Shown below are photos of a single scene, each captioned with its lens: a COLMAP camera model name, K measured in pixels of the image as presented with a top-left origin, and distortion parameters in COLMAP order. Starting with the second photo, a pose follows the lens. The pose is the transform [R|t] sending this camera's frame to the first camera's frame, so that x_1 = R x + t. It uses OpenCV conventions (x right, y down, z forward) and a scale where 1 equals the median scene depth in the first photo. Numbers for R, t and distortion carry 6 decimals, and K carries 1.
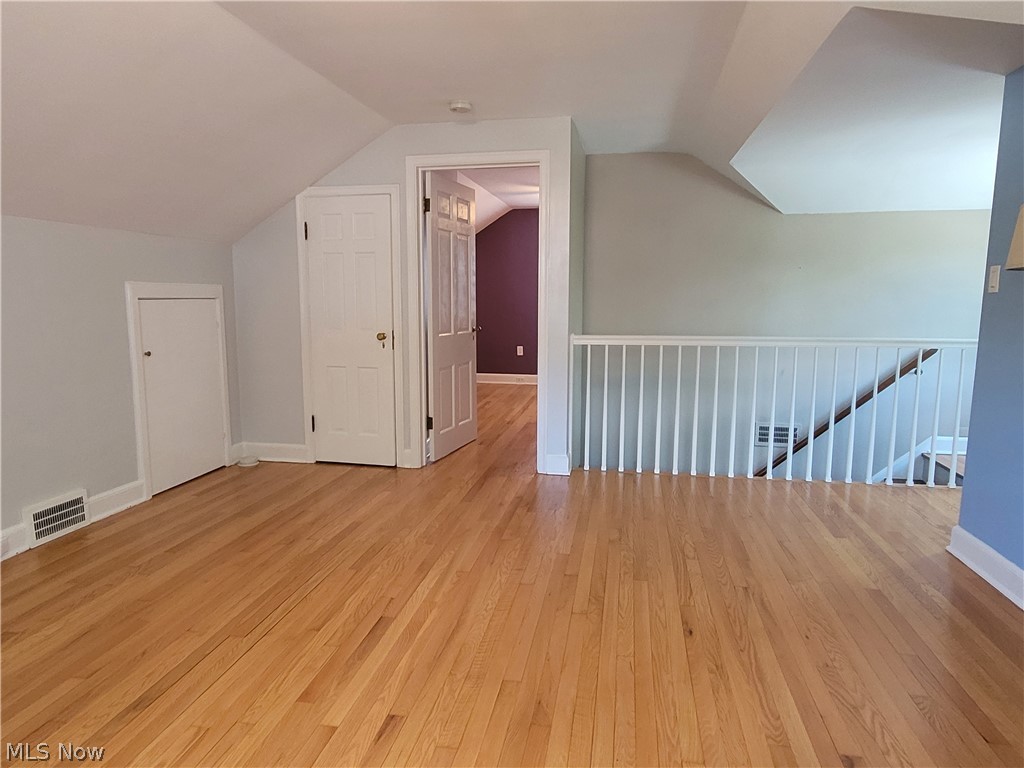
lens RADIAL K [[649.2, 0, 514.5], [0, 649.2, 382.3], [0, 0, 1]] dist [0.002854, 0.001183]
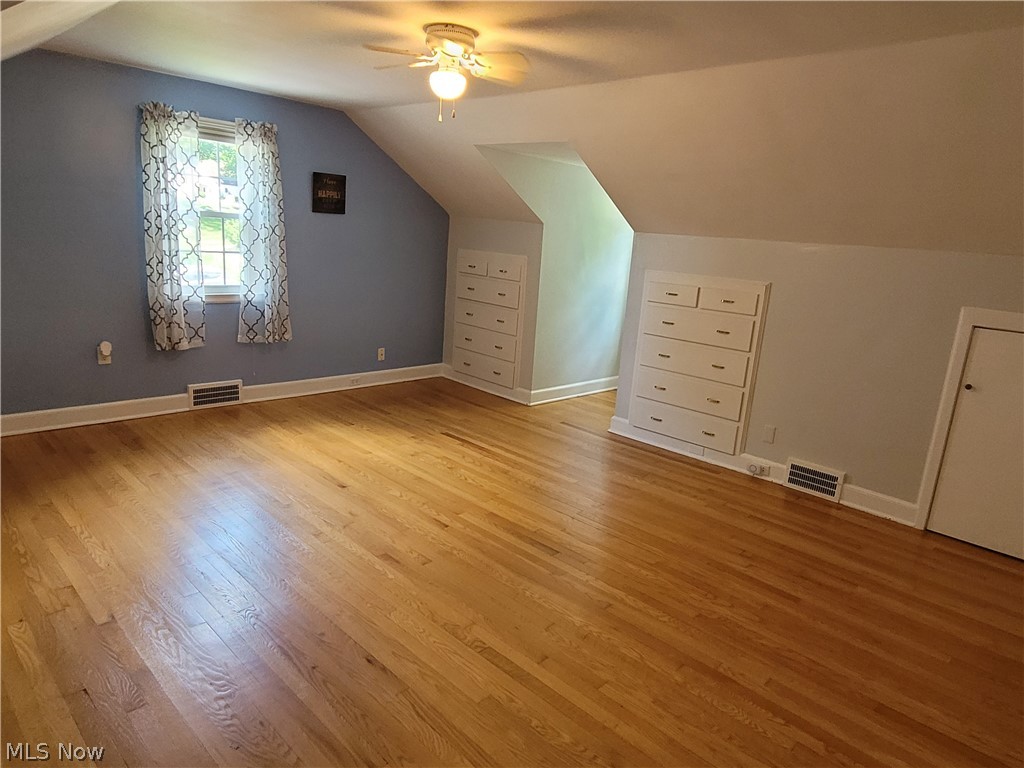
lens RADIAL K [[649.2, 0, 514.5], [0, 649.2, 382.3], [0, 0, 1]] dist [0.002854, 0.001183]
pose [[-0.557448, 0.145637, -0.817338, 0.547443], [-0.184010, 0.938333, 0.292697, -0.203044], [0.809563, 0.313562, -0.496273, 0.948013]]
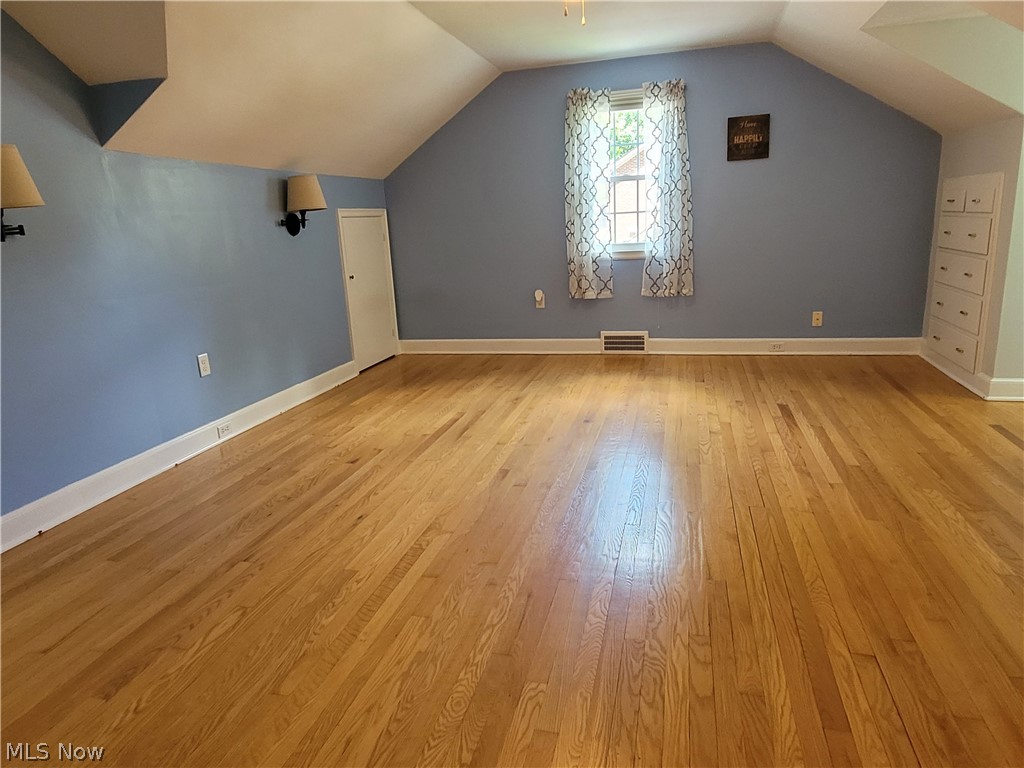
lens RADIAL K [[649.2, 0, 514.5], [0, 649.2, 382.3], [0, 0, 1]] dist [0.002854, 0.001183]
pose [[-0.996158, 0.027814, 0.083044, -0.064555], [0.056606, 0.928023, 0.368197, -0.152563], [-0.066826, 0.371483, -0.926032, 1.218195]]
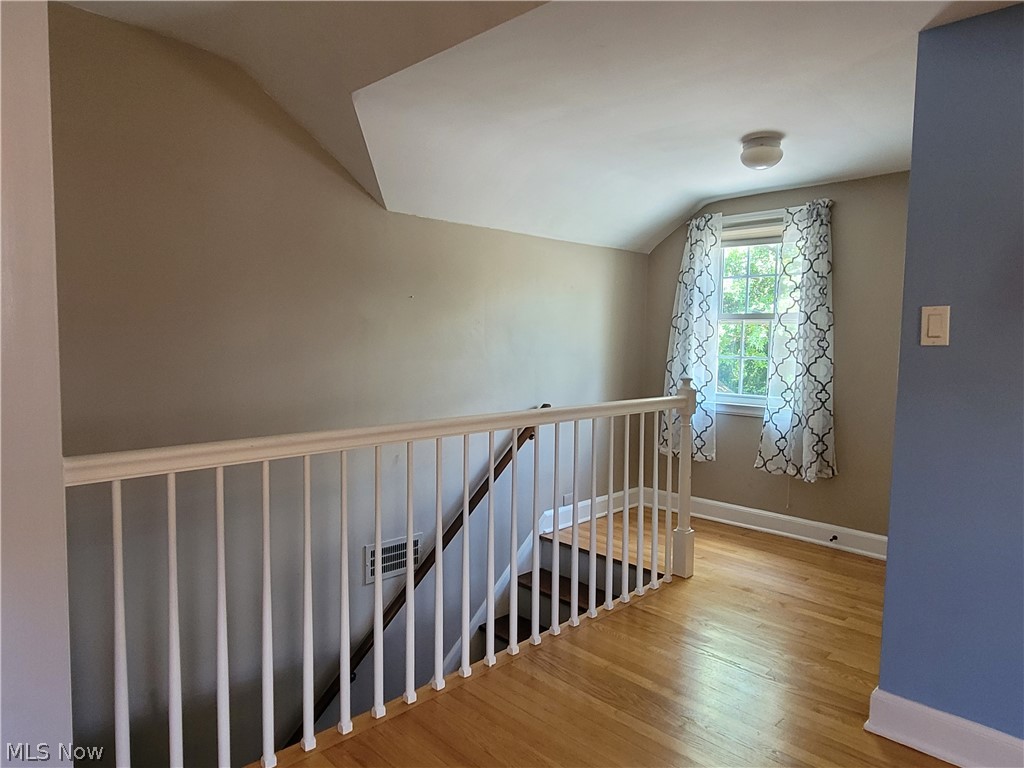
lens RADIAL K [[649.2, 0, 514.5], [0, 649.2, 382.3], [0, 0, 1]] dist [0.002854, 0.001183]
pose [[0.568871, -0.049264, 0.820950, -0.053708], [0.095915, 0.995367, -0.006733, -0.100202], [-0.816814, 0.082572, 0.570961, 0.714913]]
